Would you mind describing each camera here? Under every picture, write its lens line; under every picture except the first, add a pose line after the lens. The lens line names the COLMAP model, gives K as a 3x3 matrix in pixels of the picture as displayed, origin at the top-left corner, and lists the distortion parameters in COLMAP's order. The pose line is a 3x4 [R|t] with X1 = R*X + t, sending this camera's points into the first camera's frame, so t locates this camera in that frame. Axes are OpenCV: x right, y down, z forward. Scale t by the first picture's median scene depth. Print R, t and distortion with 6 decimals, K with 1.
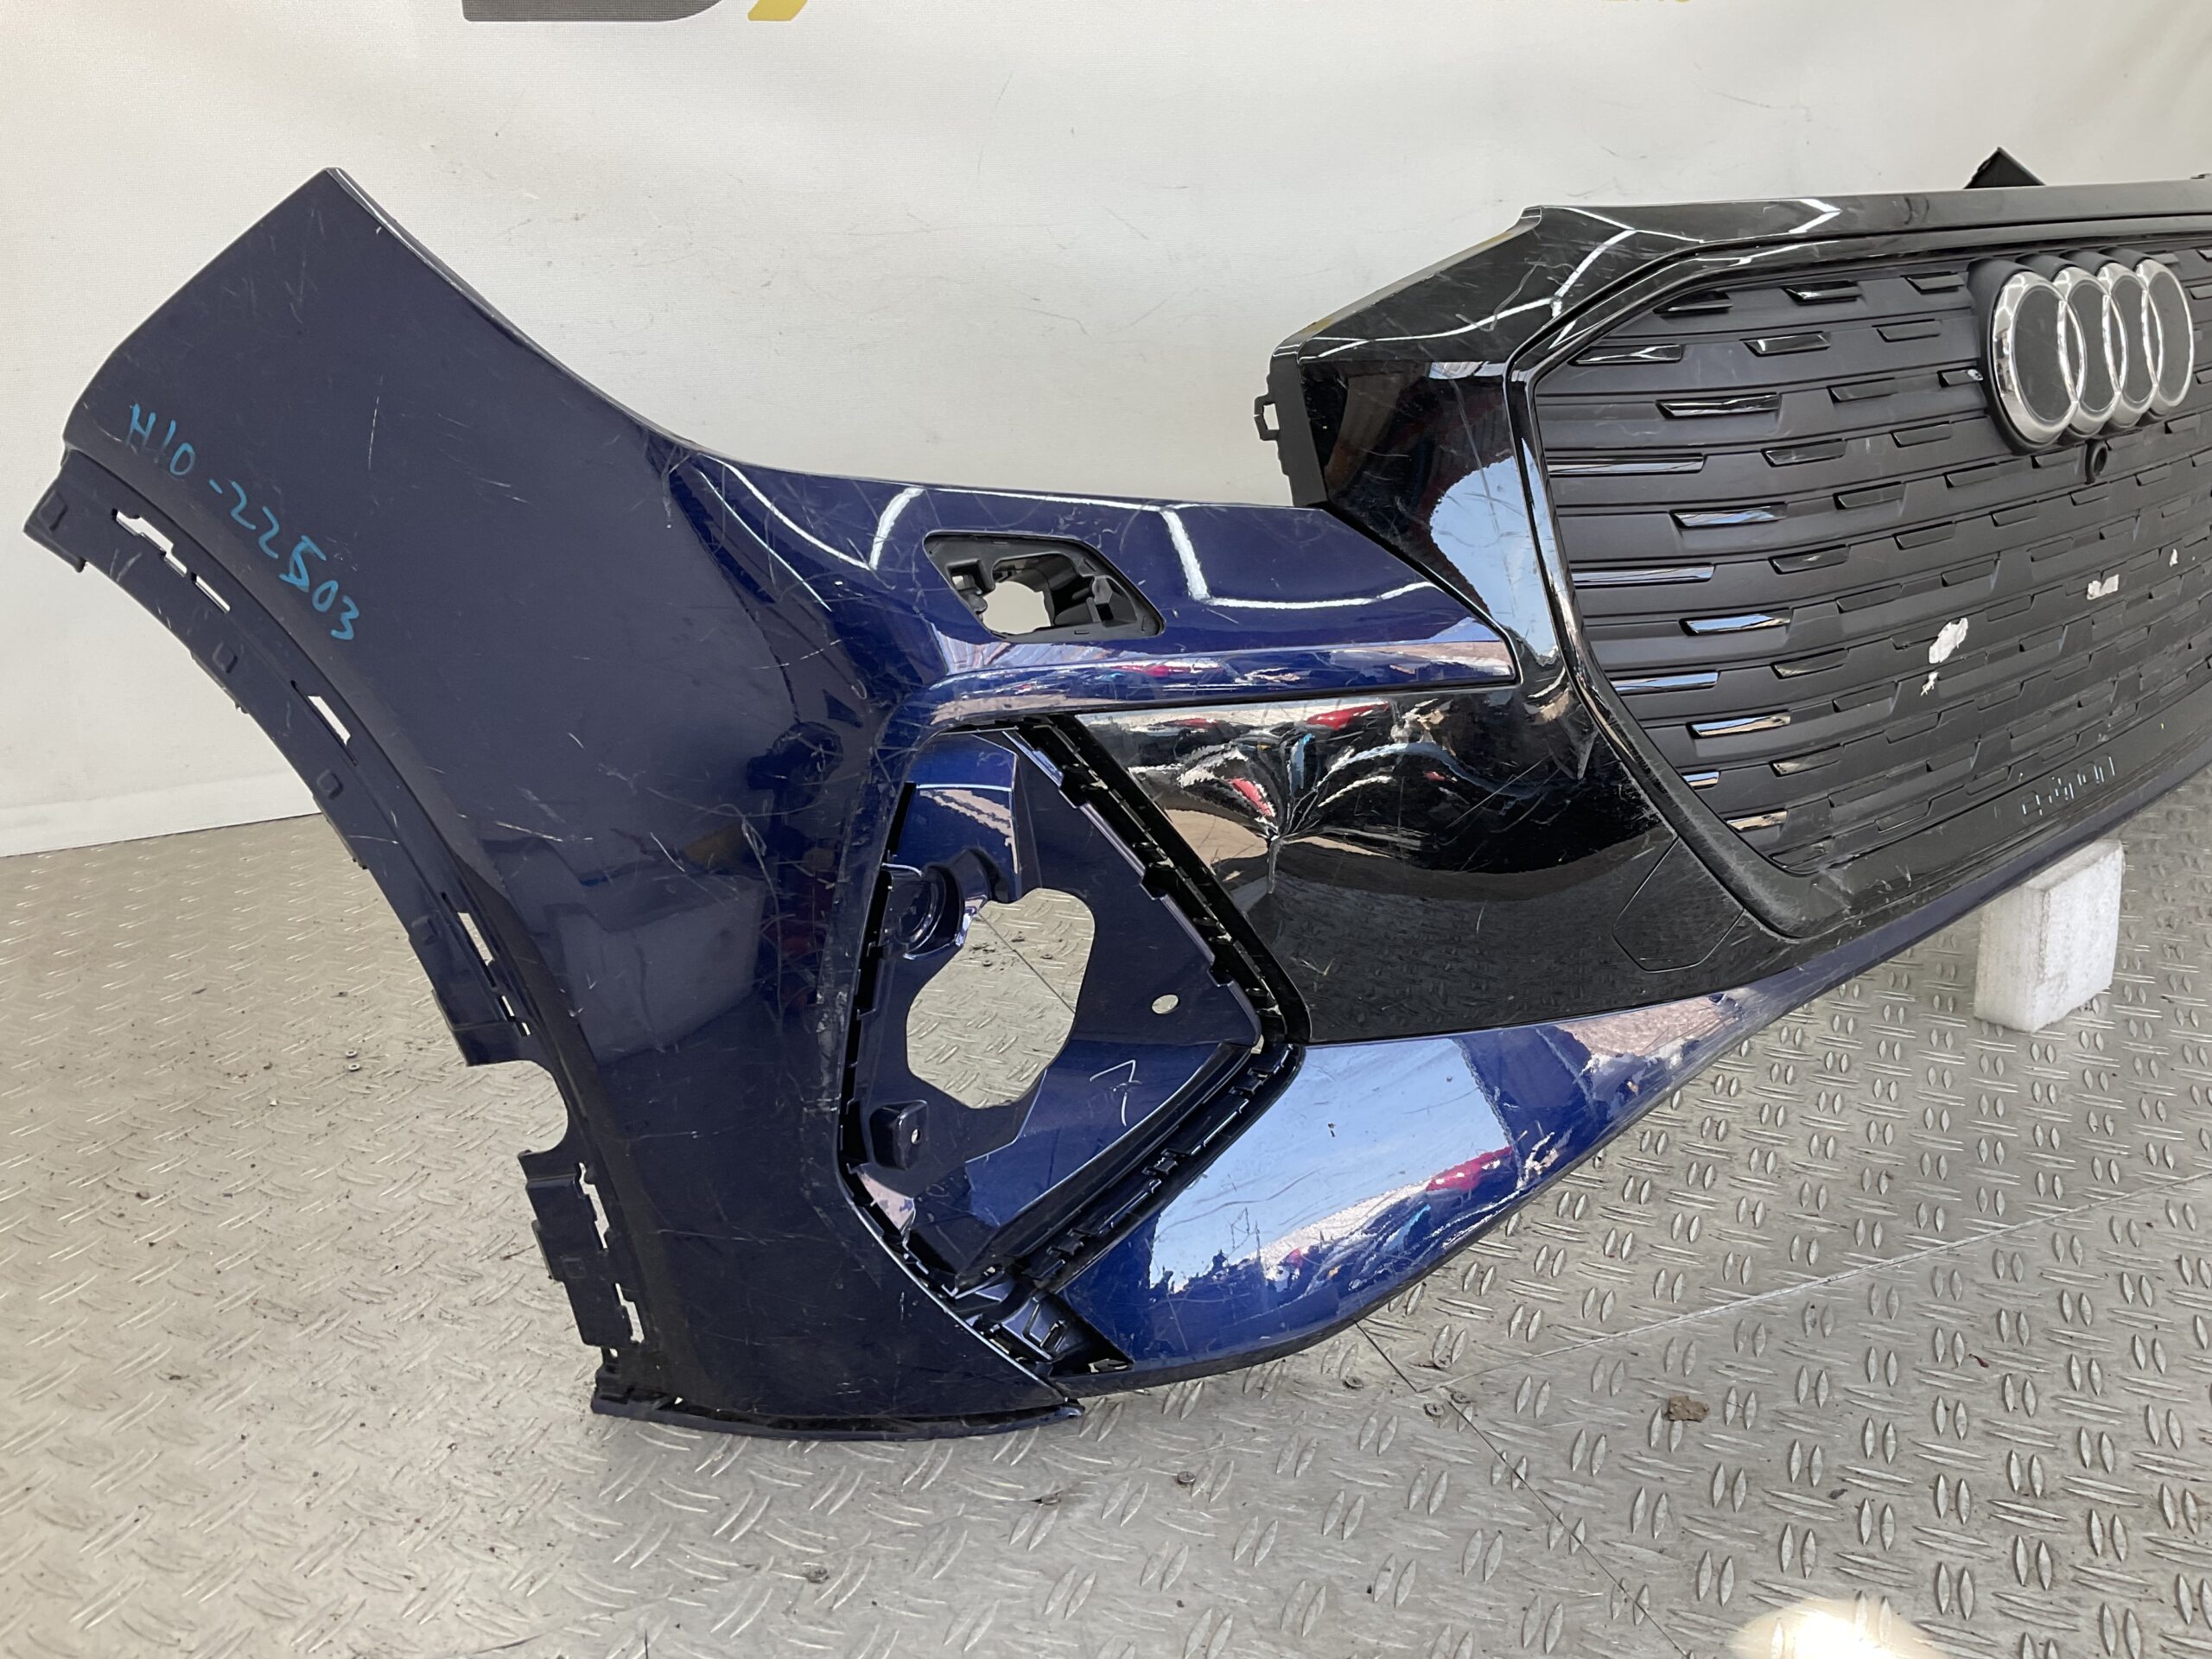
lens RADIAL K [[1816.2, 0, 1101.4], [0, 1816.2, 824.8], [0, 0, 1]] dist [0.124932, -0.272774]
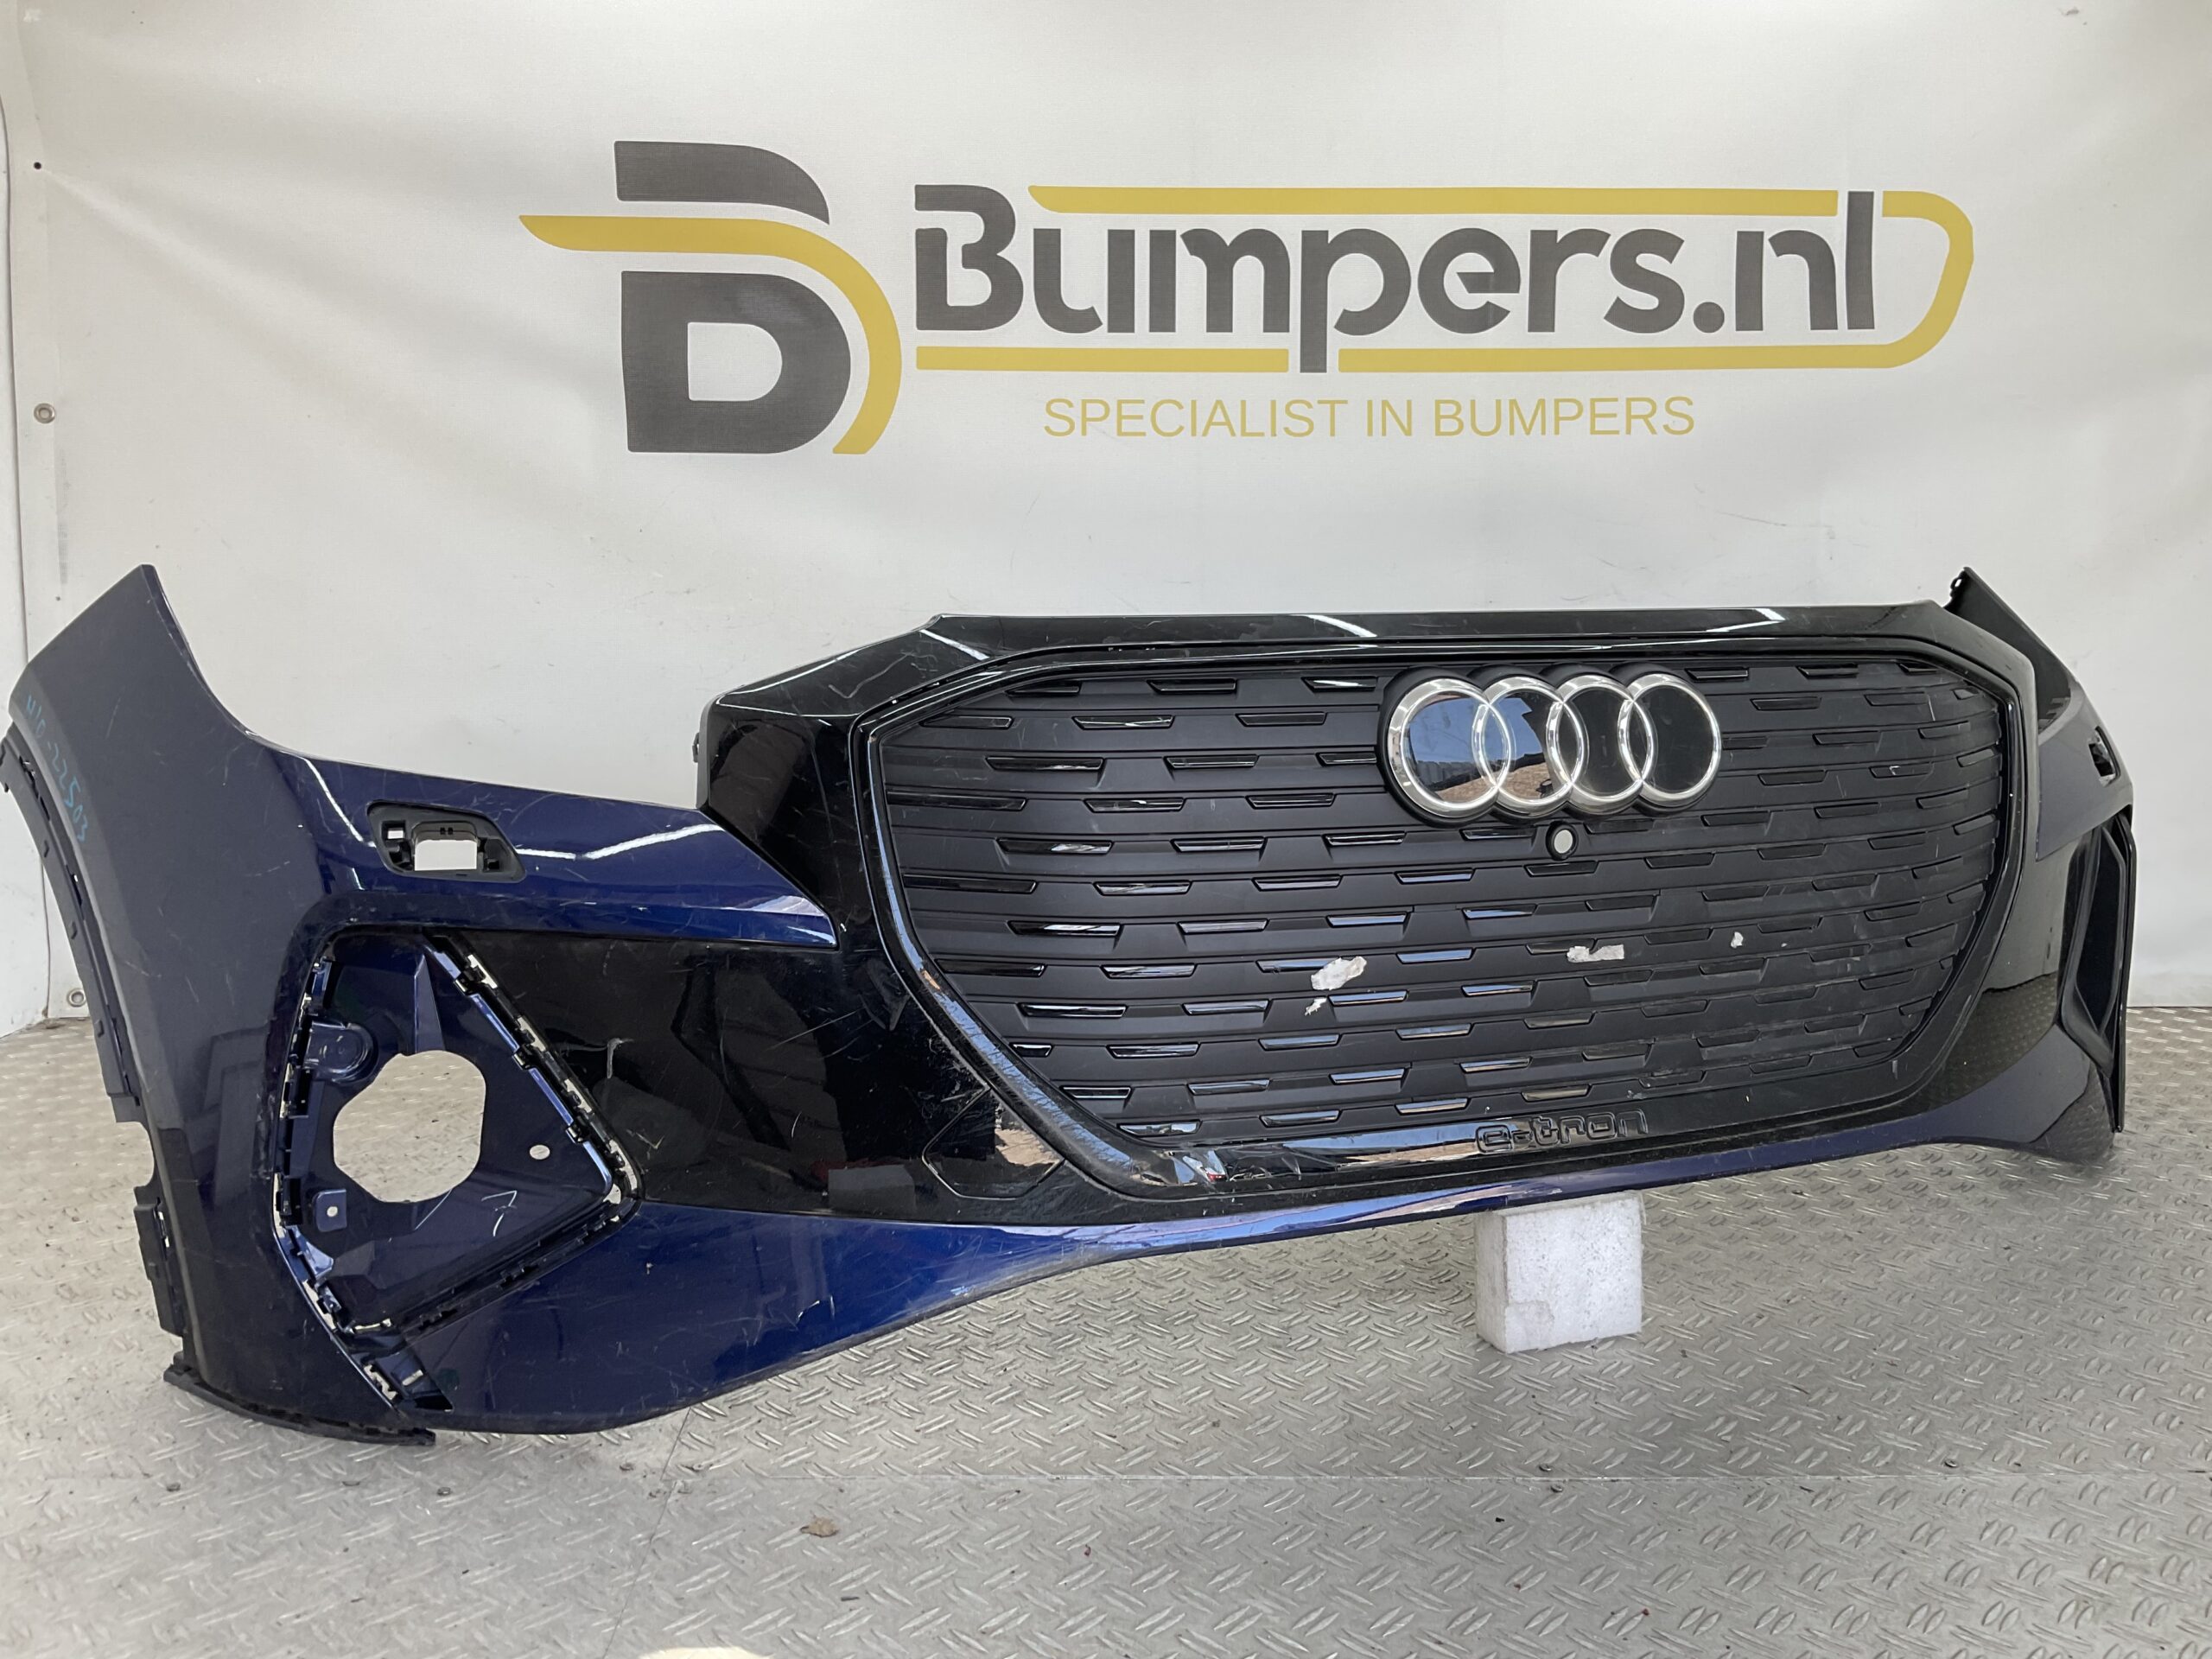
lens RADIAL K [[1816.2, 0, 1101.4], [0, 1816.2, 824.8], [0, 0, 1]] dist [0.124932, -0.272774]
pose [[0.939889, 0.075518, -0.333025, 0.724654], [-0.136936, 0.976745, -0.164979, 0.023113], [0.312822, 0.200665, 0.928373, -0.174080]]
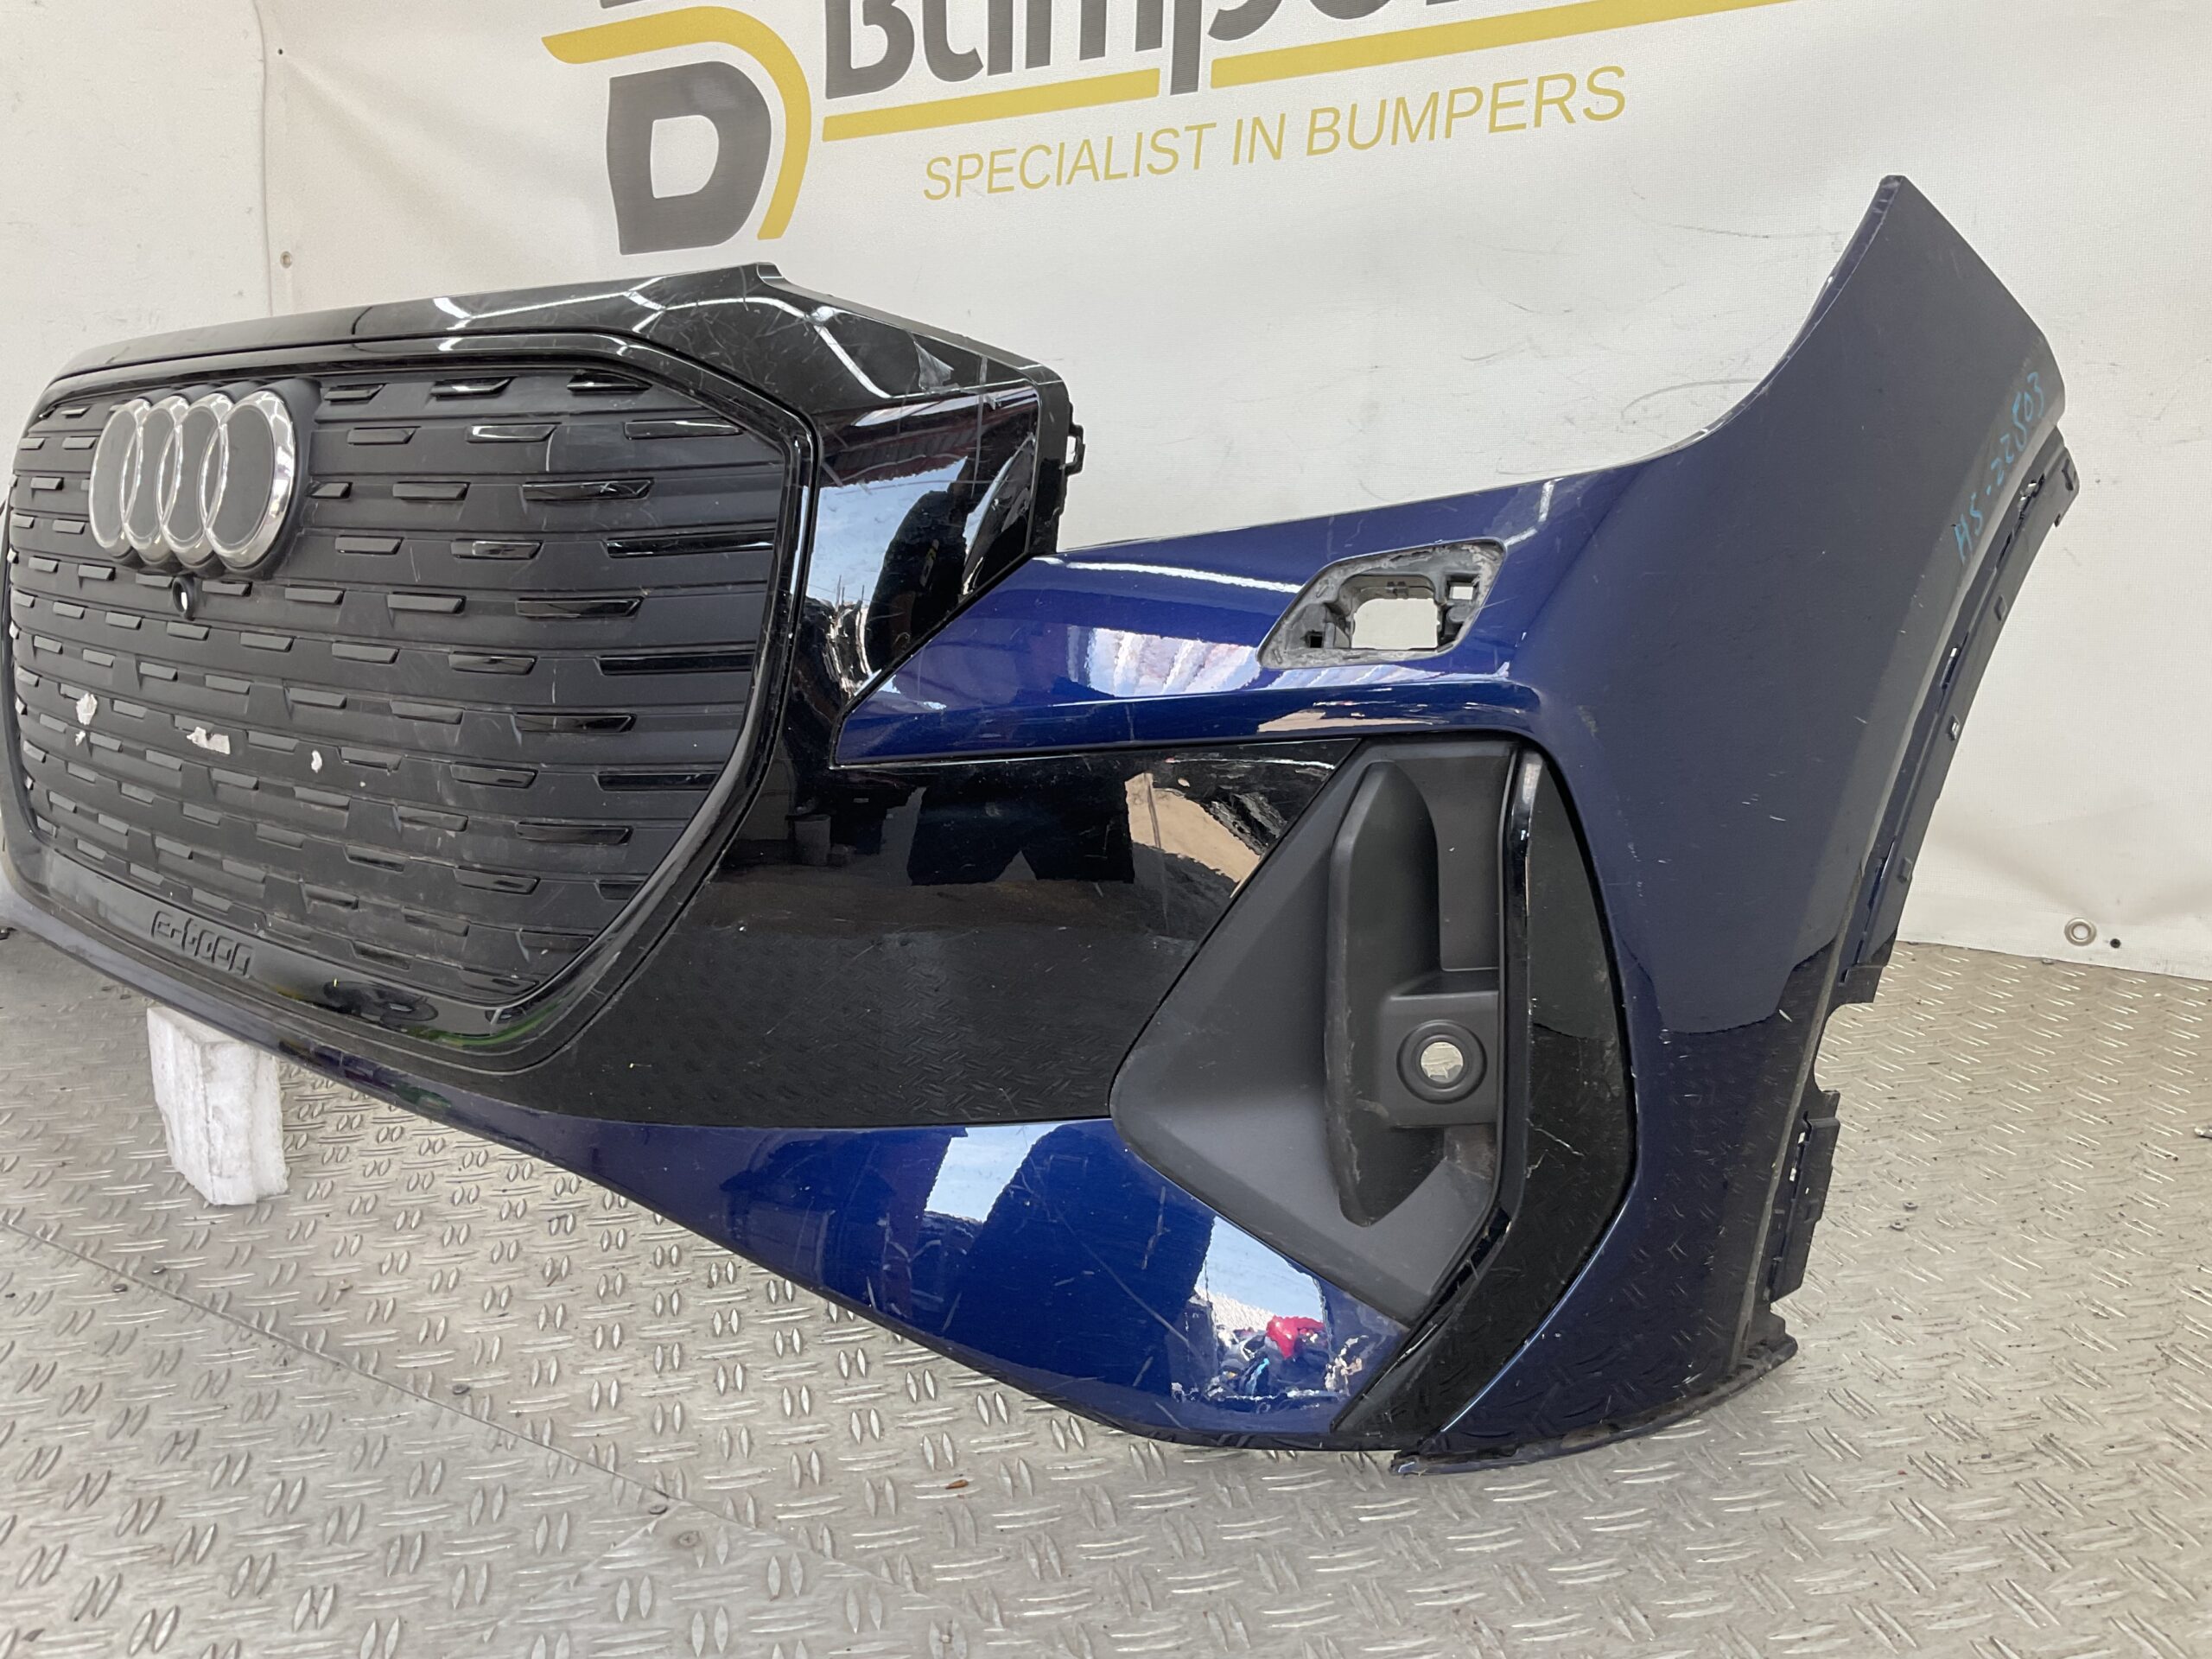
lens RADIAL K [[1816.2, 0, 1101.4], [0, 1816.2, 824.8], [0, 0, 1]] dist [0.124932, -0.272774]
pose [[0.586799, 0.176622, -0.790235, 1.697376], [-0.262580, 0.964690, 0.020632, -0.209881], [0.765975, 0.195393, 0.612457, 0.766216]]
